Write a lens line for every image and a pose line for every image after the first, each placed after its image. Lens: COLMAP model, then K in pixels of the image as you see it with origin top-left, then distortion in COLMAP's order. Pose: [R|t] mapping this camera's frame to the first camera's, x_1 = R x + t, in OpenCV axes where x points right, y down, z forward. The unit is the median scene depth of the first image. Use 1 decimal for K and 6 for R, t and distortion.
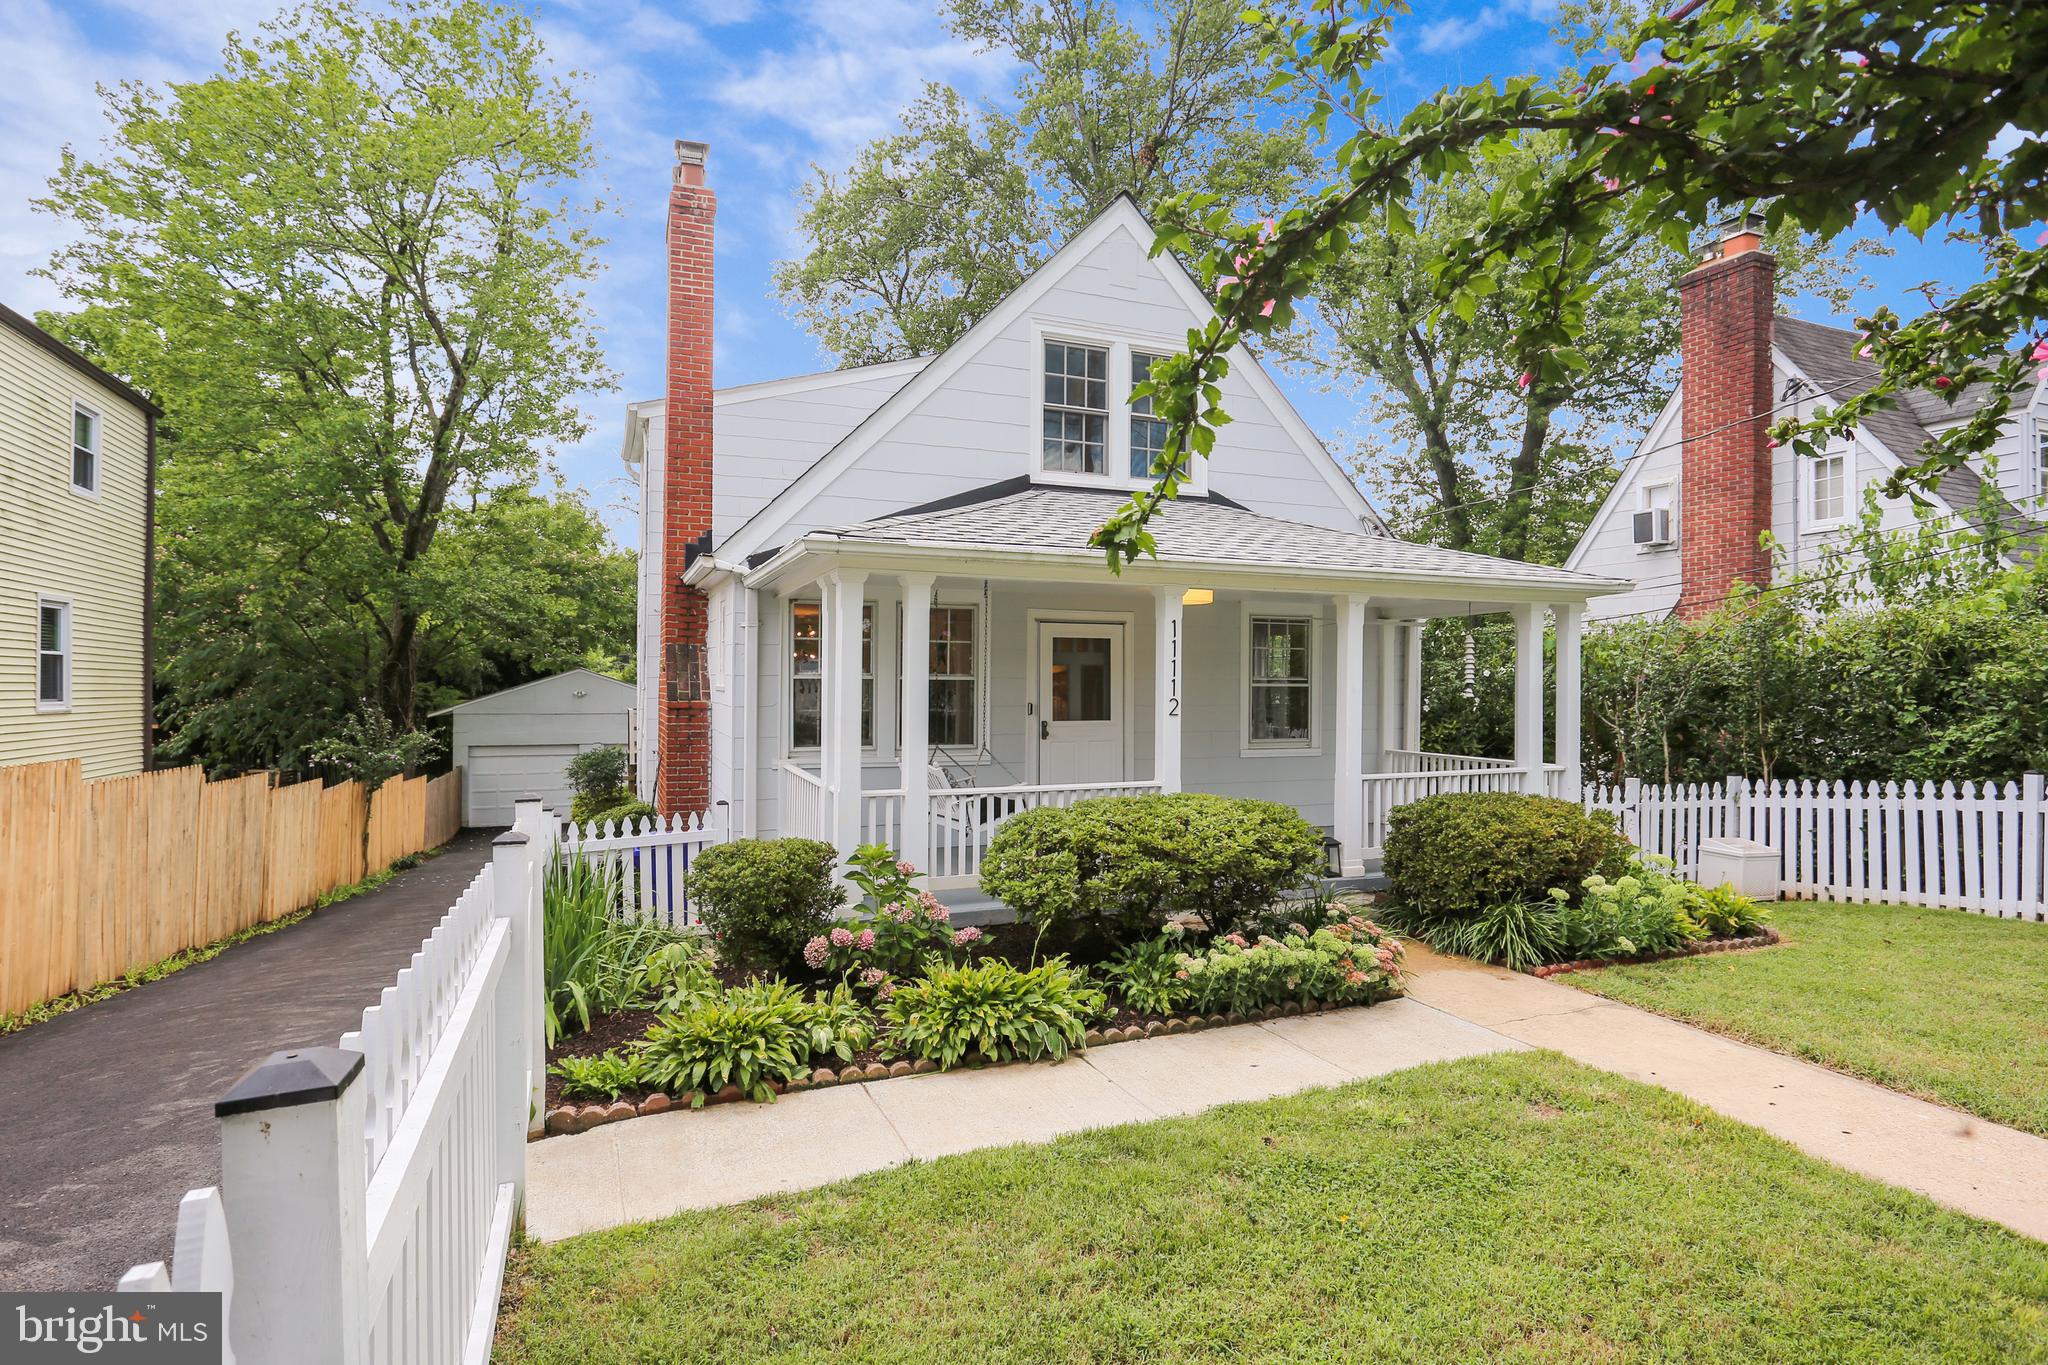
lens RADIAL K [[1034.1, 0, 1053.4], [0, 1034.1, 687.5], [0, 0, 1]] dist [-0.005997, 0.003544]
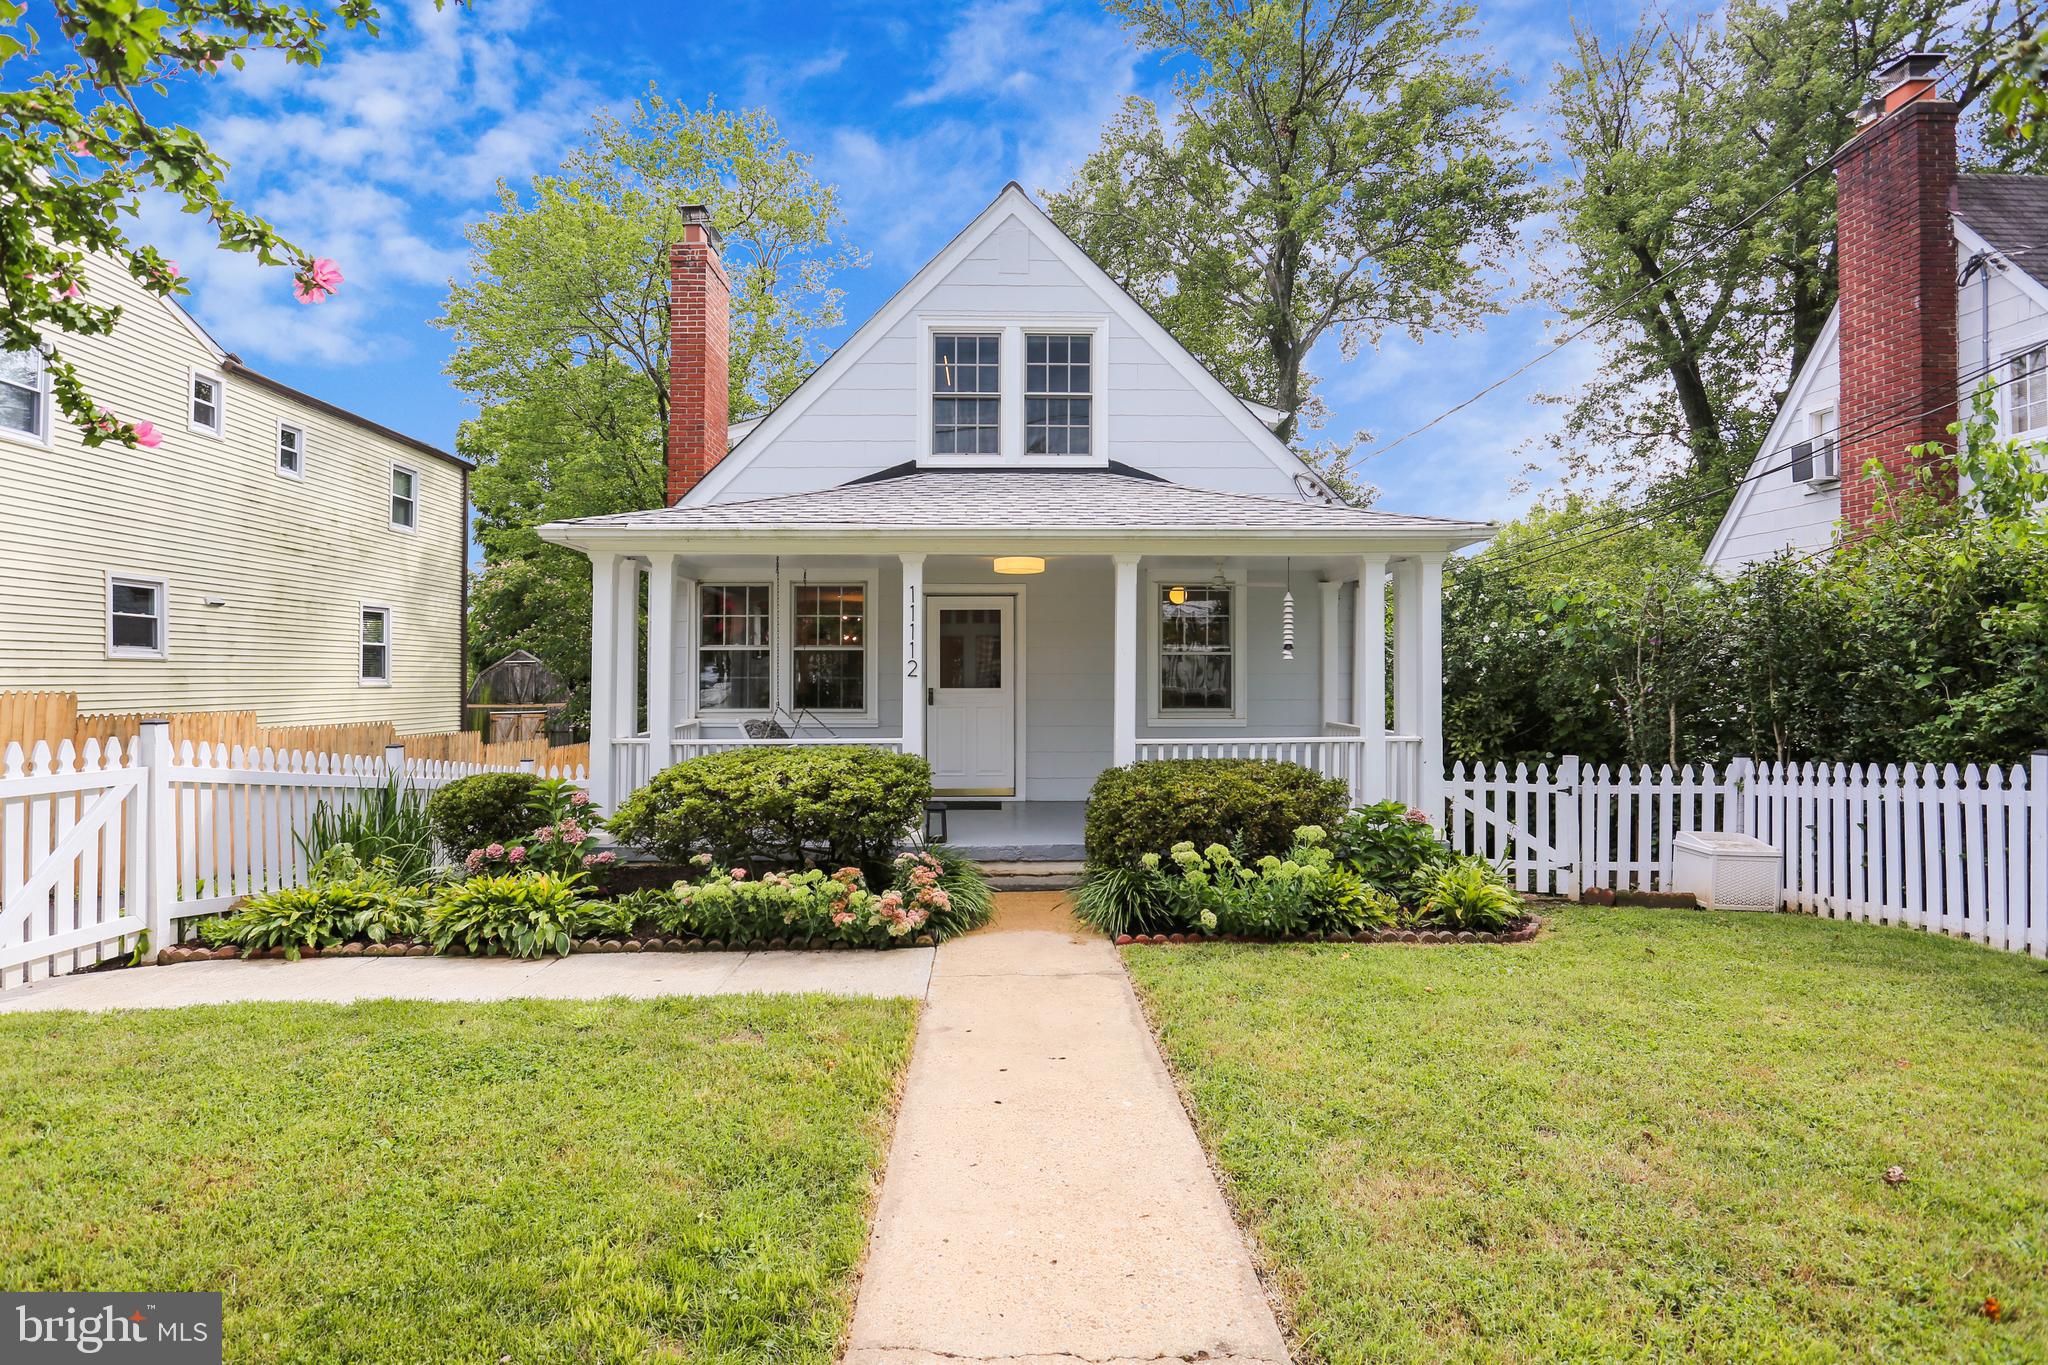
lens RADIAL K [[987.3, 0, 1038.4], [0, 987.3, 676.4], [0, 0, 1]] dist [-0.005208, 0.001418]
pose [[0.932964, -0.004886, -0.359936, 0.458270], [0.004537, 0.999988, -0.001816, 0.022272], [0.359940, 0.000061, 0.932975, 0.081166]]
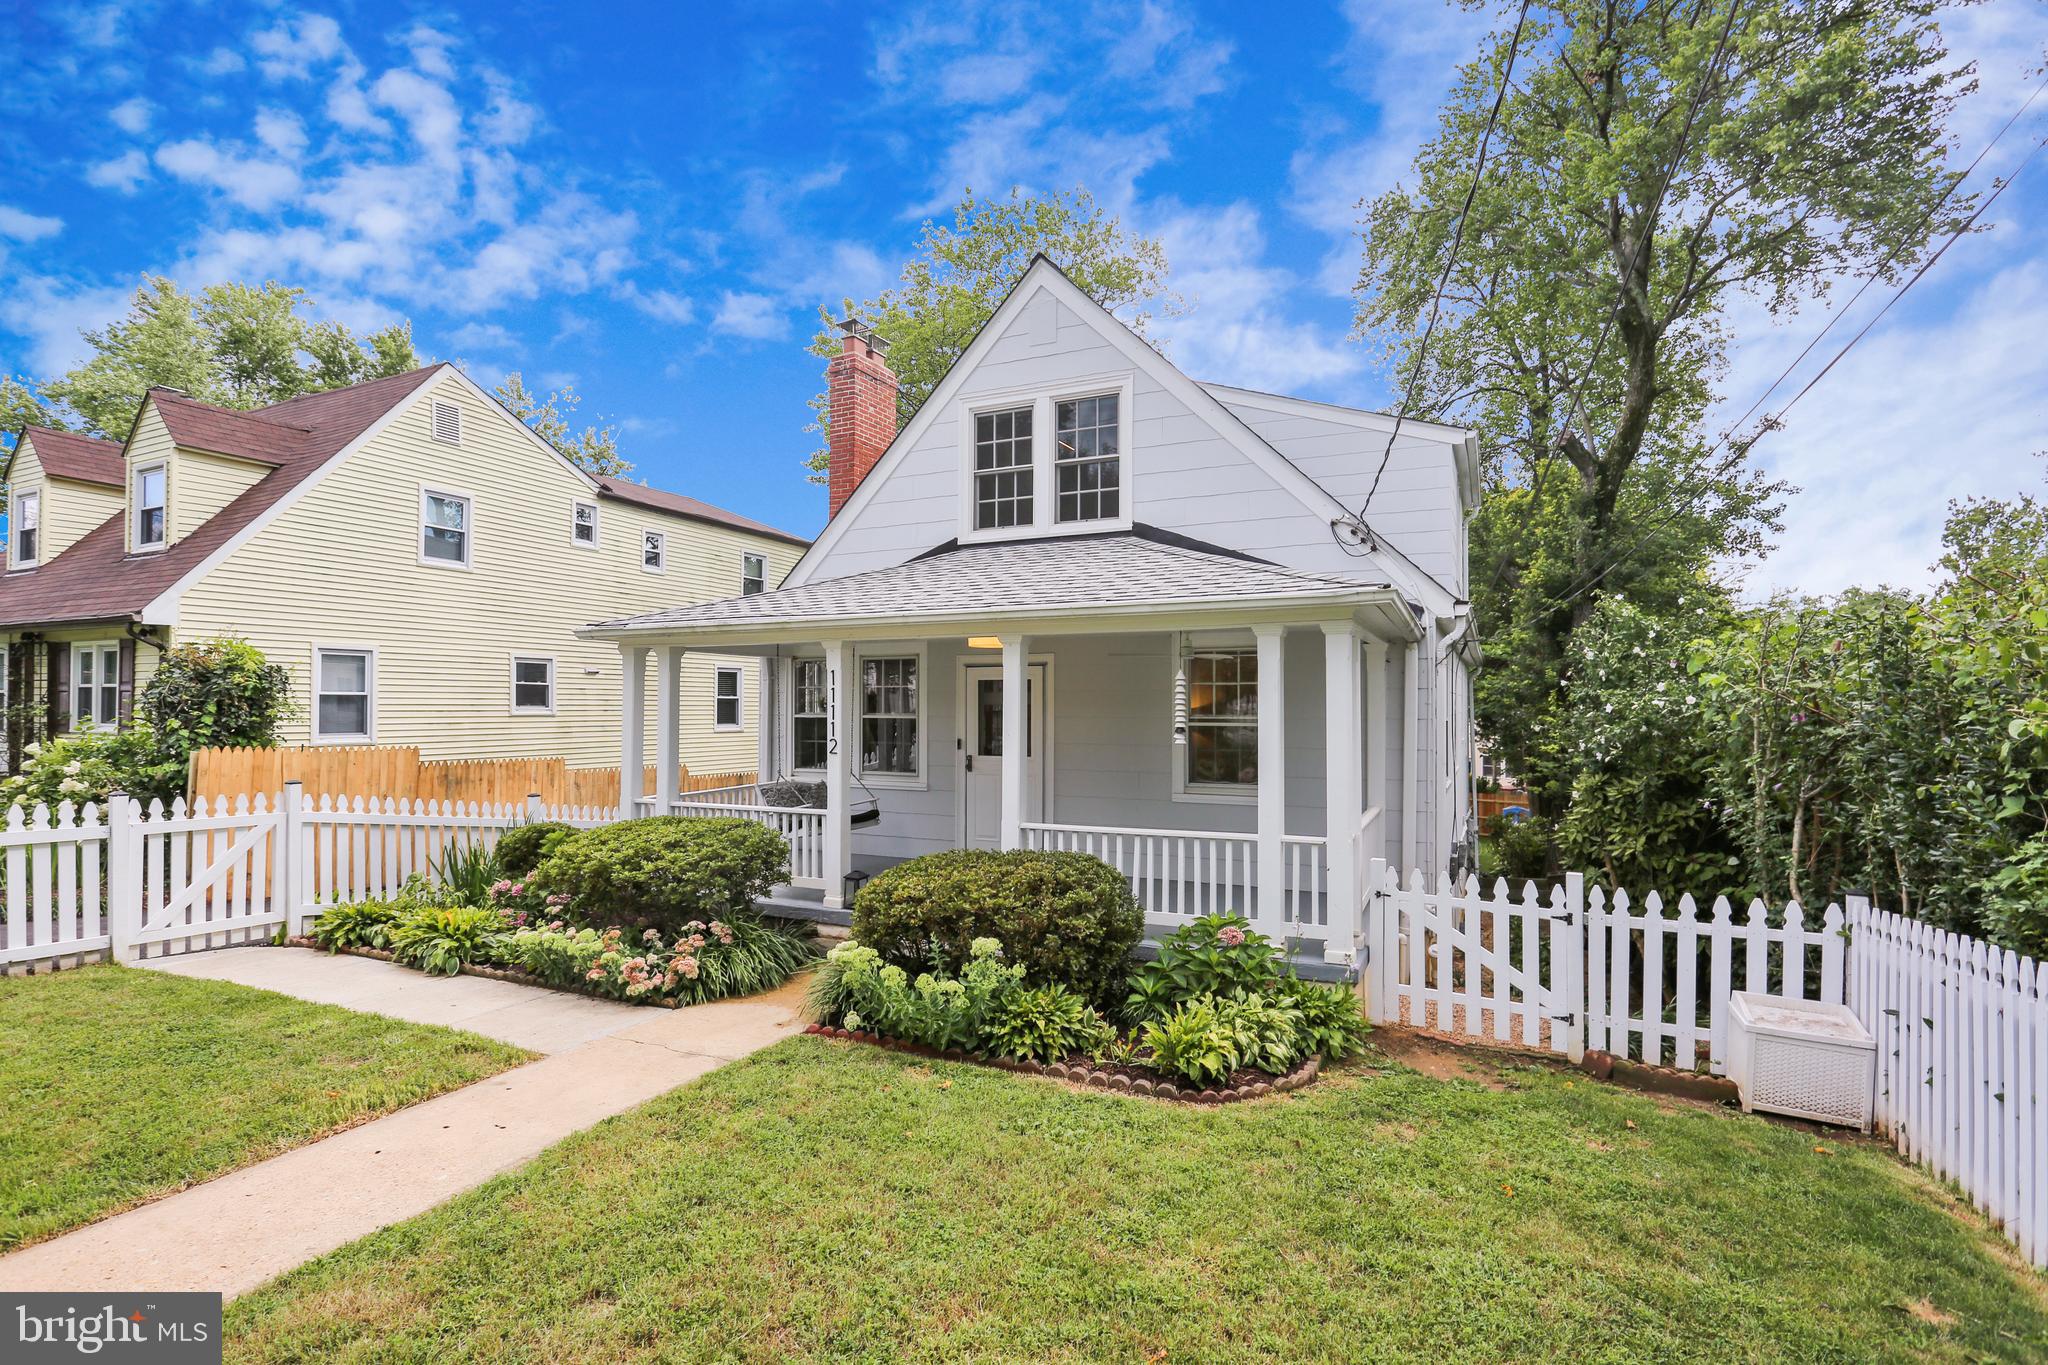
lens RADIAL K [[987.3, 0, 1038.1], [0, 987.3, 704.3], [0, 0, 1]] dist [-0.005208, 0.001418]
pose [[0.667202, -0.004402, -0.744864, 0.827216], [-0.000234, 0.999981, -0.006119, -0.016202], [0.744877, 0.004257, 0.667189, 0.337520]]
